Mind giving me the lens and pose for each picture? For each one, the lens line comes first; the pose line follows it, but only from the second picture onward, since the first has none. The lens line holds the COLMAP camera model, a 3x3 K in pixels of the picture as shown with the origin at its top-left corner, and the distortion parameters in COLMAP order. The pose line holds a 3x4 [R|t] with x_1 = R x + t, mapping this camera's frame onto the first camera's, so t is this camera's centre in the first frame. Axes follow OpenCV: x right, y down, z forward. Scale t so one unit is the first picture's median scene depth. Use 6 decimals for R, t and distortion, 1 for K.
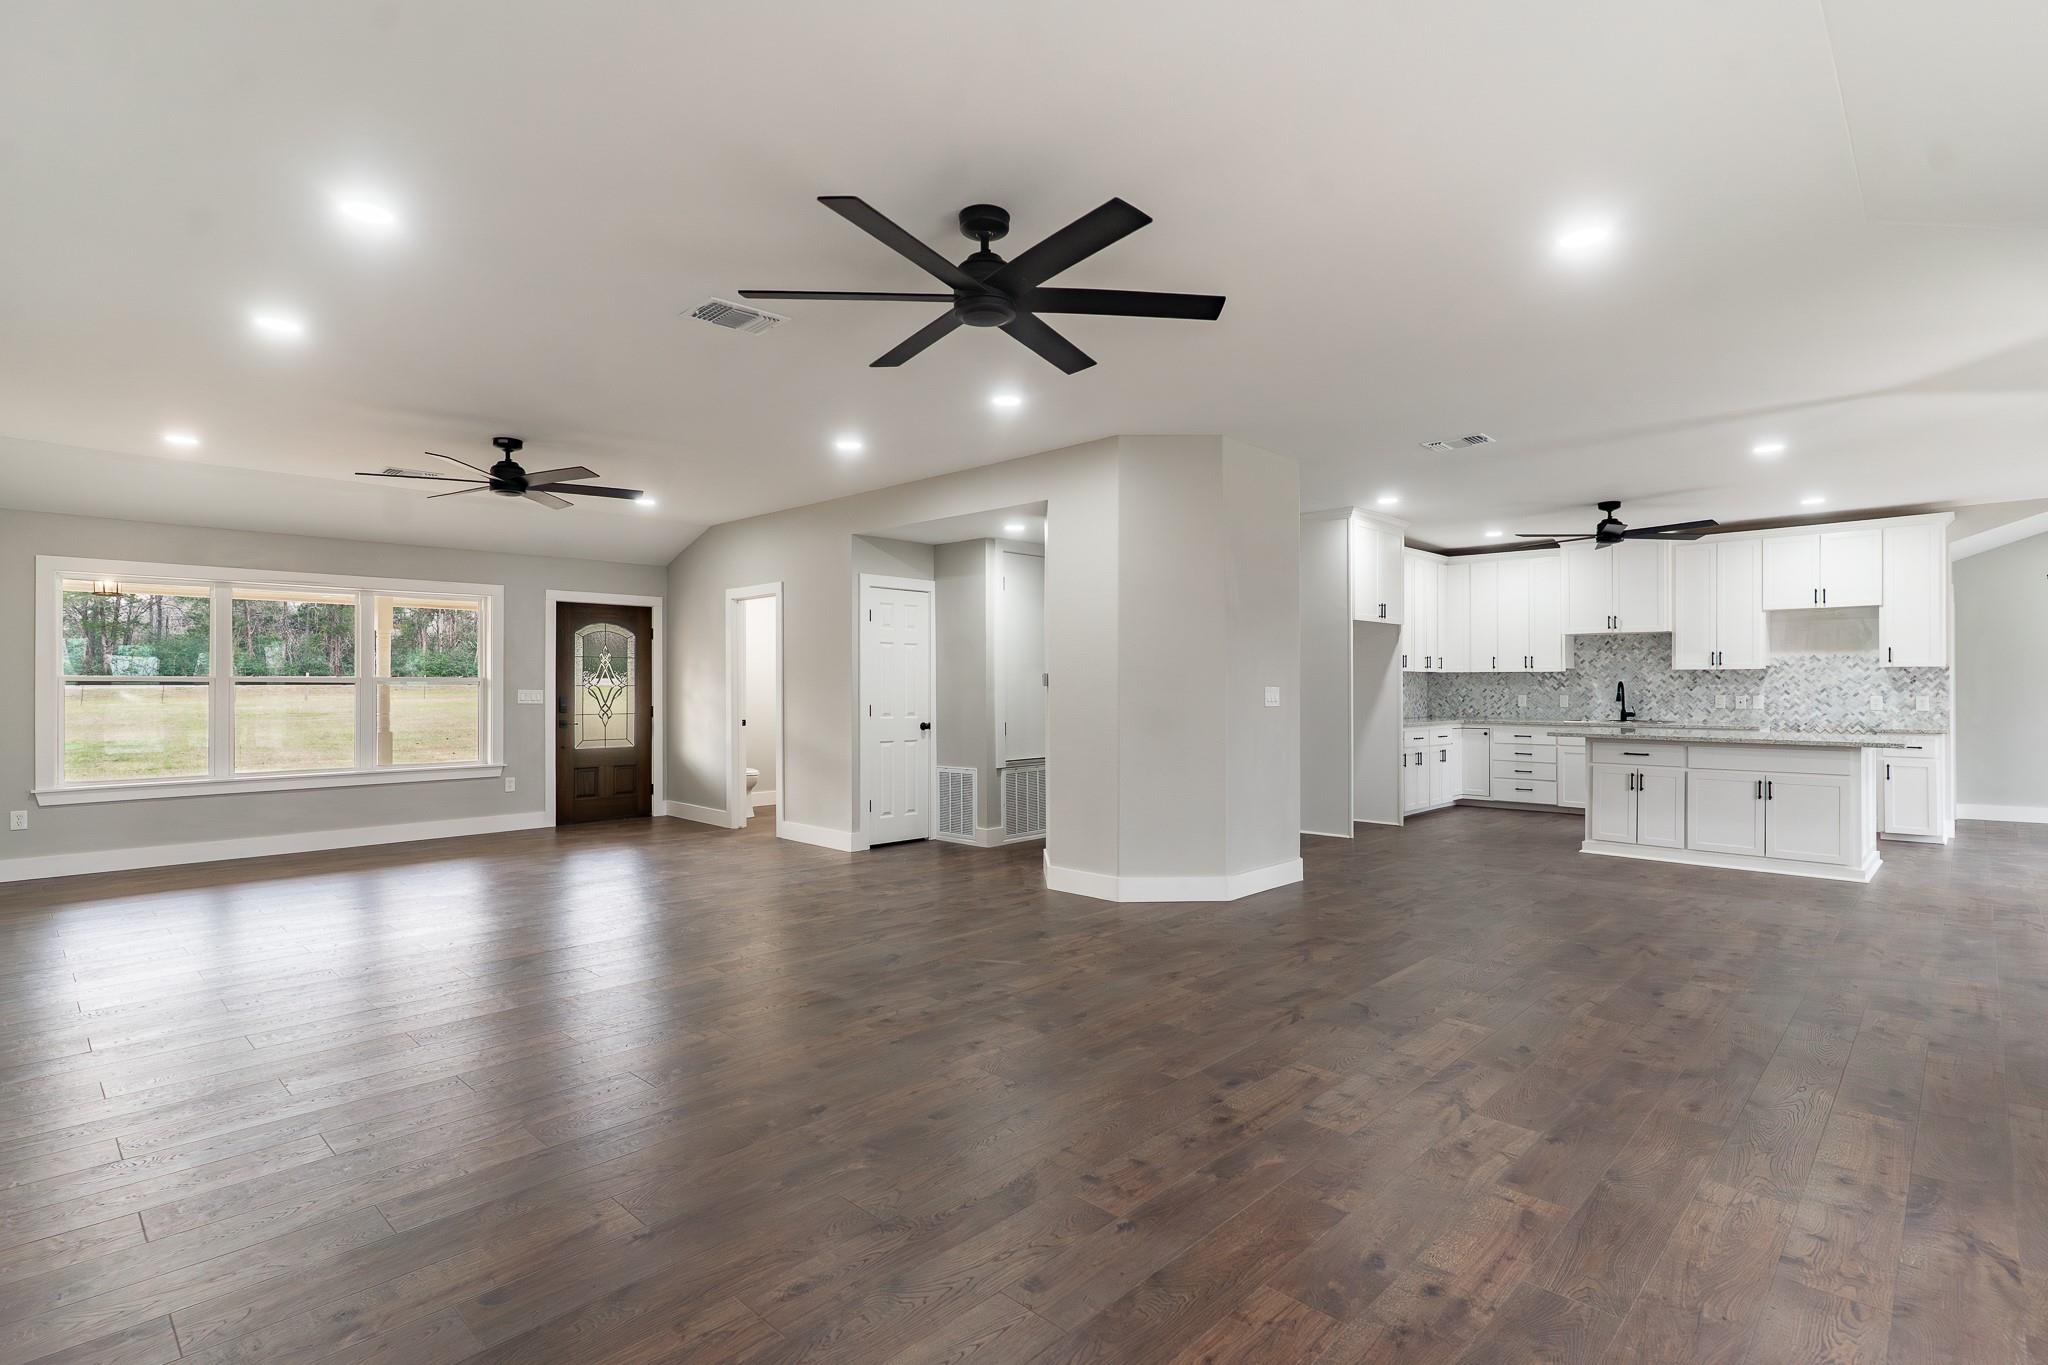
lens RADIAL K [[985.4, 0, 1023.0], [0, 985.4, 685.0], [0, 0, 1]] dist [0.002457, -0.000095]
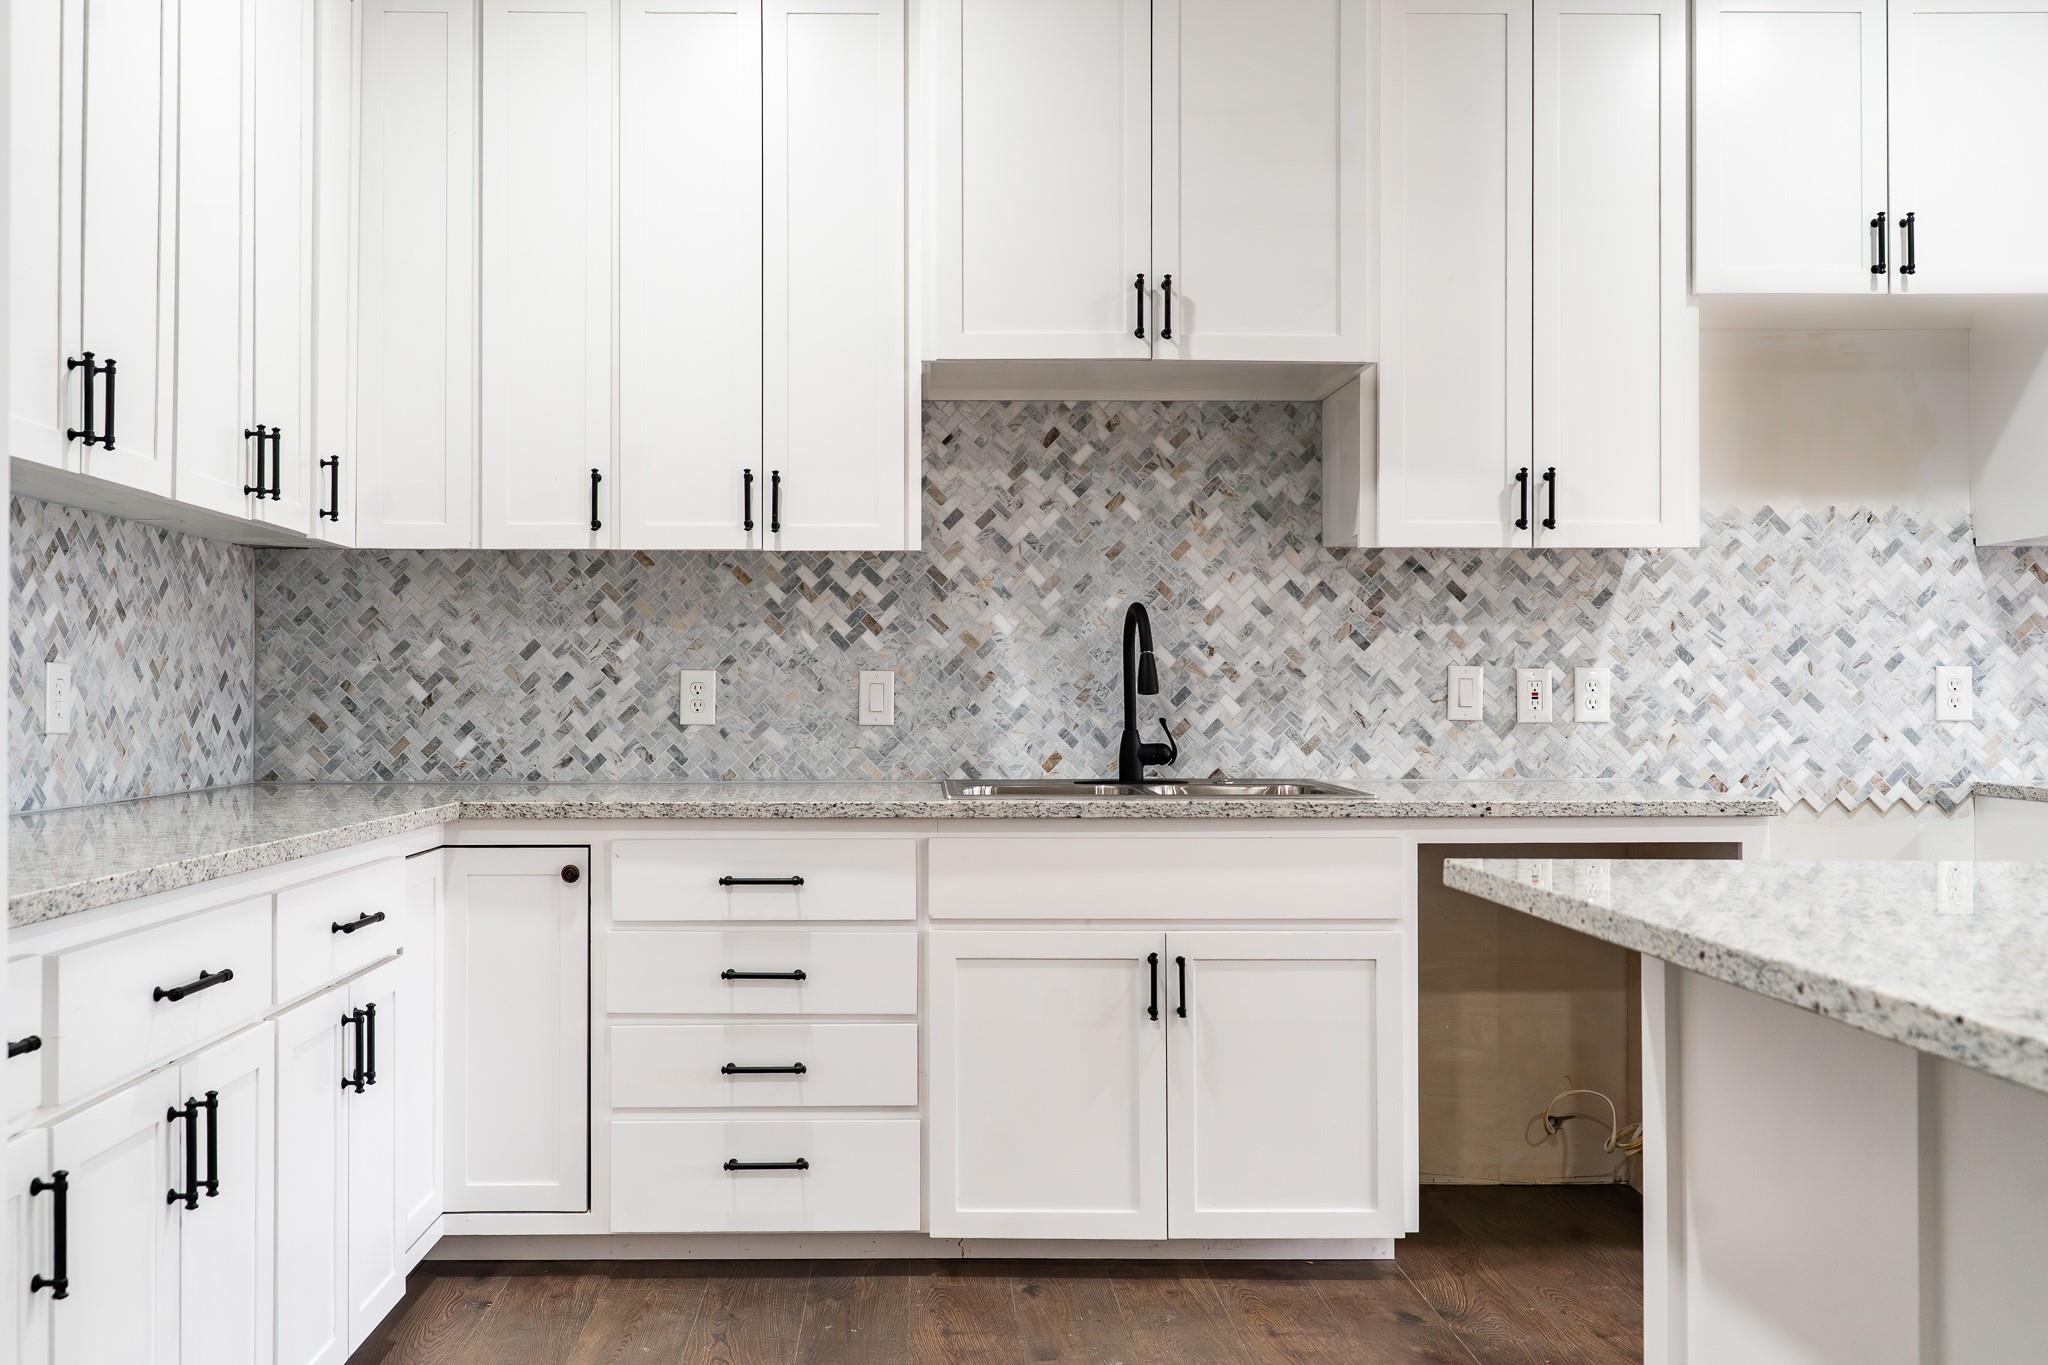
lens RADIAL K [[1708.3, 0, 927.5], [0, 1708.3, 682.3], [0, 0, 1]] dist [0.000658, 0.009100]
pose [[0.717464, 0.006941, 0.696561, 0.334167], [-0.000921, 0.999959, -0.009015, 0.018624], [-0.696595, 0.005827, 0.717441, 0.821305]]
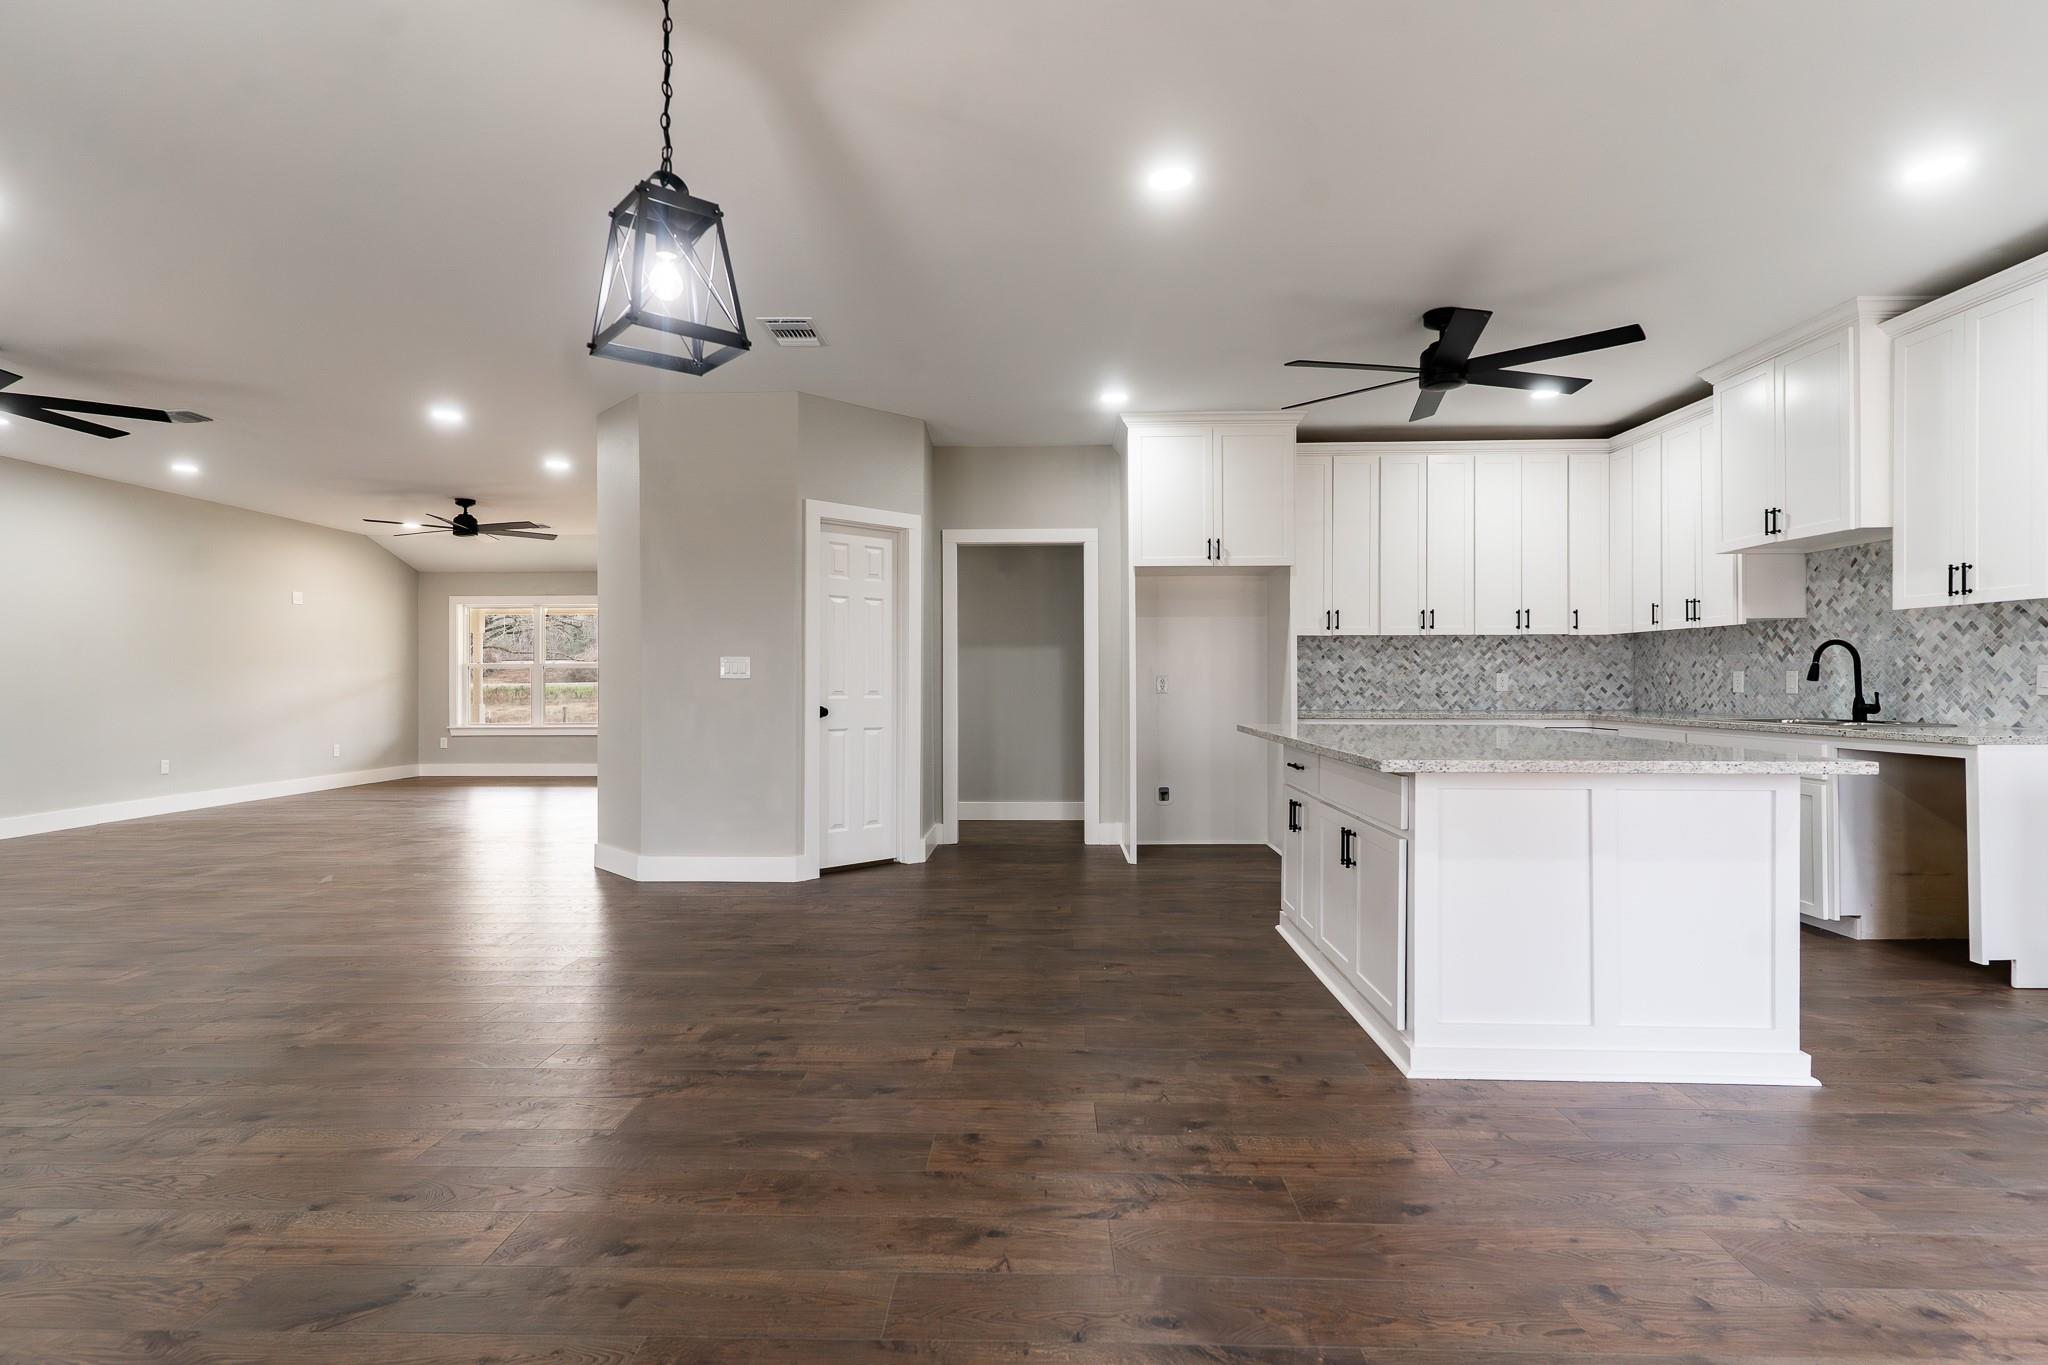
lens RADIAL K [[985.4, 0, 1017.3], [0, 985.4, 683.8], [0, 0, 1]] dist [0.002457, -0.000095]
pose [[0.673429, 0.001543, -0.739251, 0.748504], [0.002013, 0.999990, 0.003921, 0.016429], [0.739249, -0.004129, 0.673419, 0.403835]]
